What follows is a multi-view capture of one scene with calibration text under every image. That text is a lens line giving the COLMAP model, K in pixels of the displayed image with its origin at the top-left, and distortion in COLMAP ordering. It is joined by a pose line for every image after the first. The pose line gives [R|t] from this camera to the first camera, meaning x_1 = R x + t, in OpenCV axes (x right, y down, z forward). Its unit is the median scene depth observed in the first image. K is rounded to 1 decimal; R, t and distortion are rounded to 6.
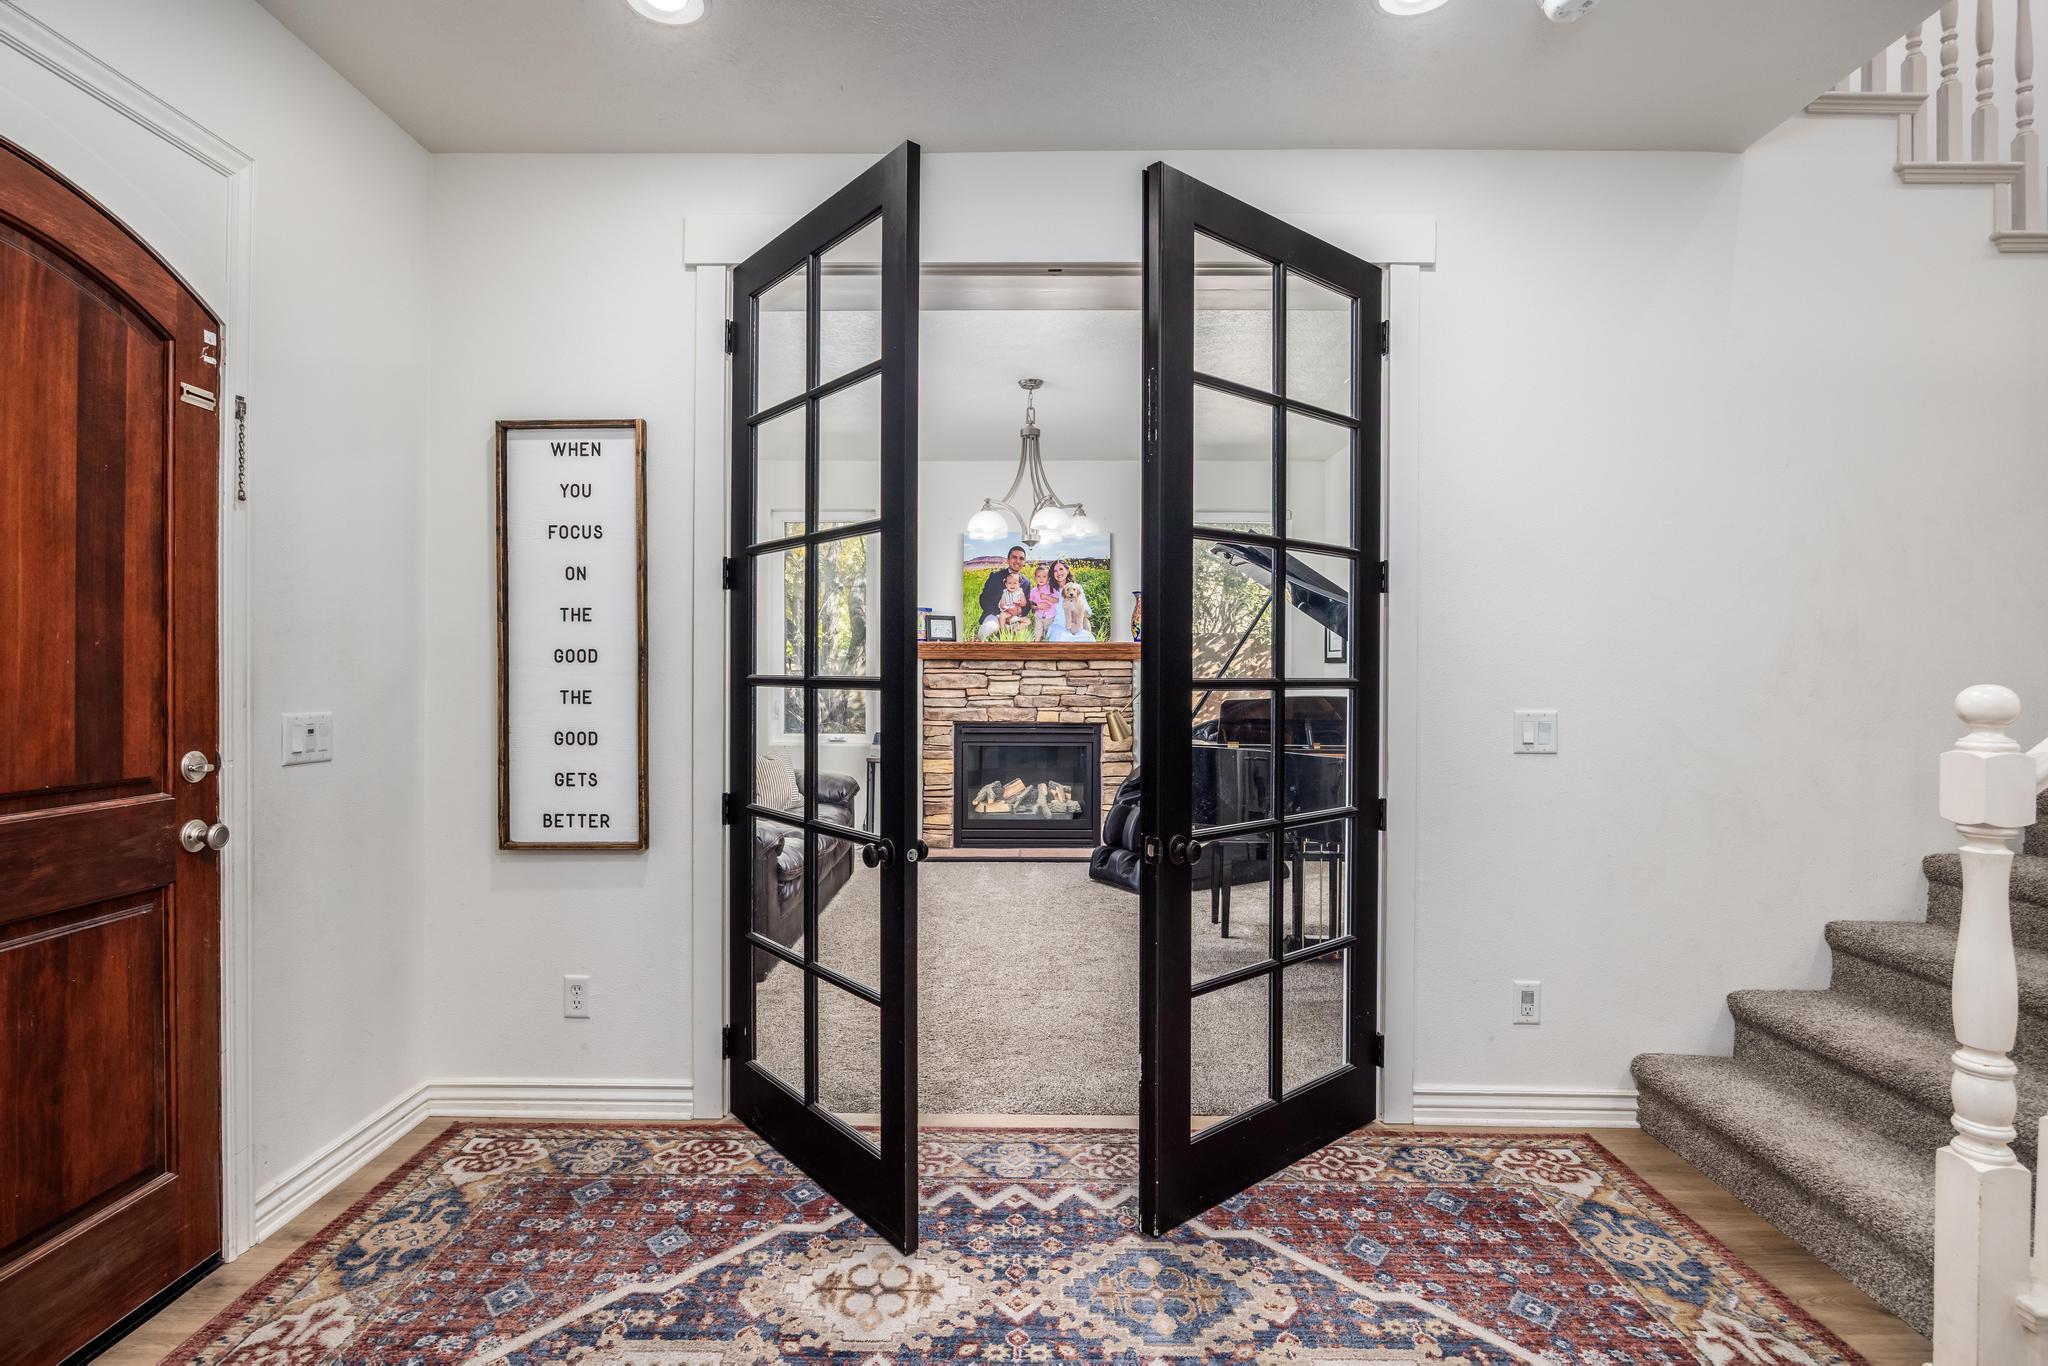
lens RADIAL K [[1038.2, 0, 1019.0], [0, 1038.2, 681.5], [0, 0, 1]] dist [-0.021095, 0.000613]
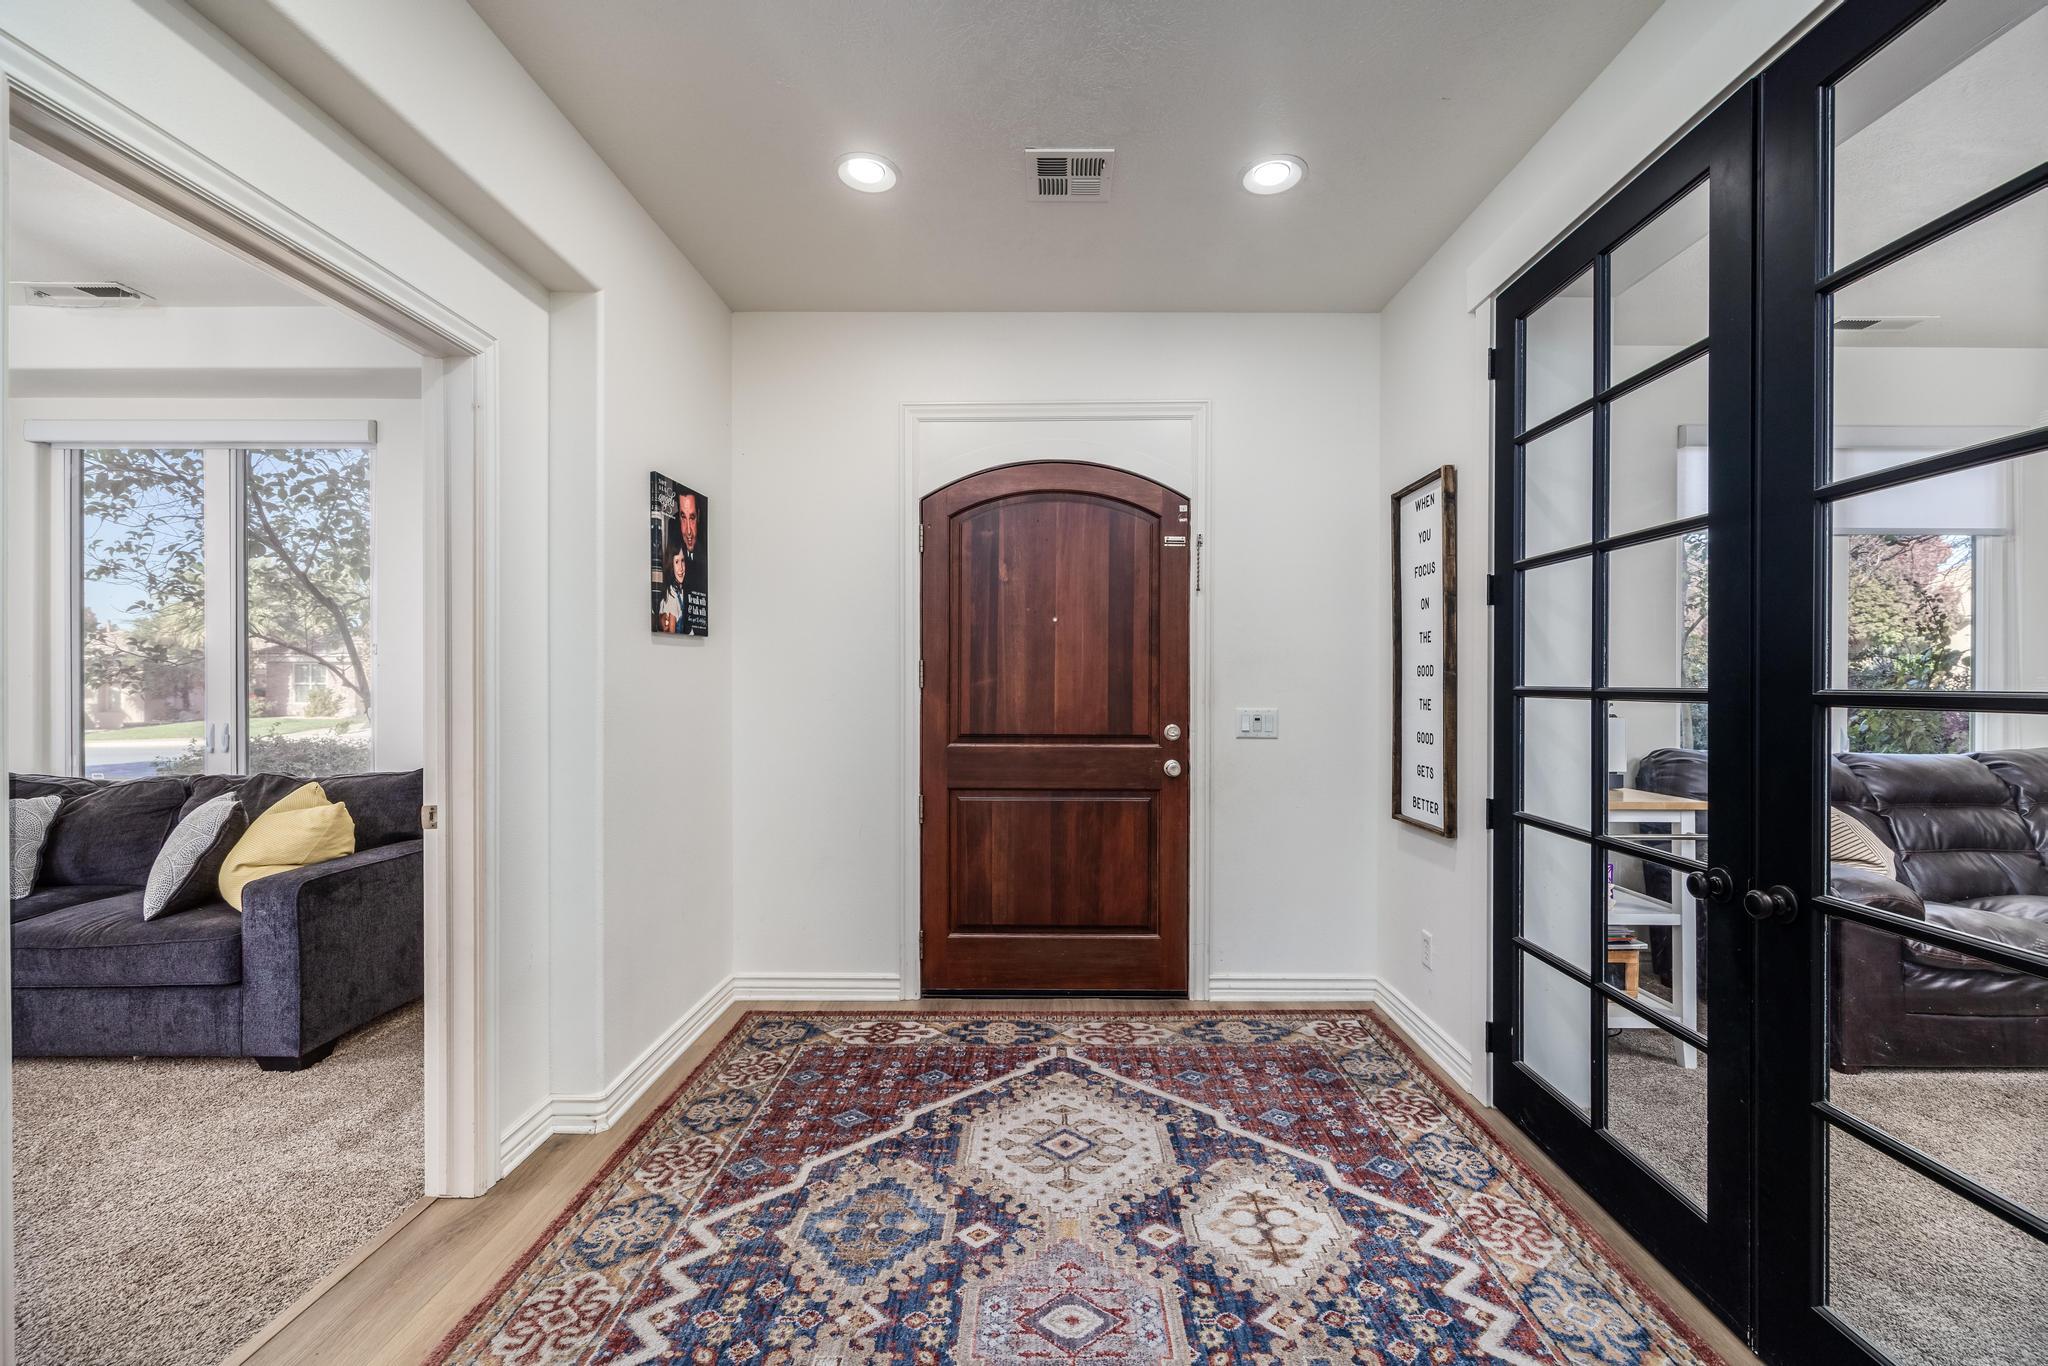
lens RADIAL K [[833.1, 0, 1024.5], [0, 833.1, 681.5], [0, 0, 1]] dist [-0.003529, 0.001038]
pose [[-0.005526, 0.000934, -0.999984, 0.595905], [-0.010244, 0.999947, 0.000991, -0.009292], [0.999932, 0.010249, -0.005516, 0.555108]]
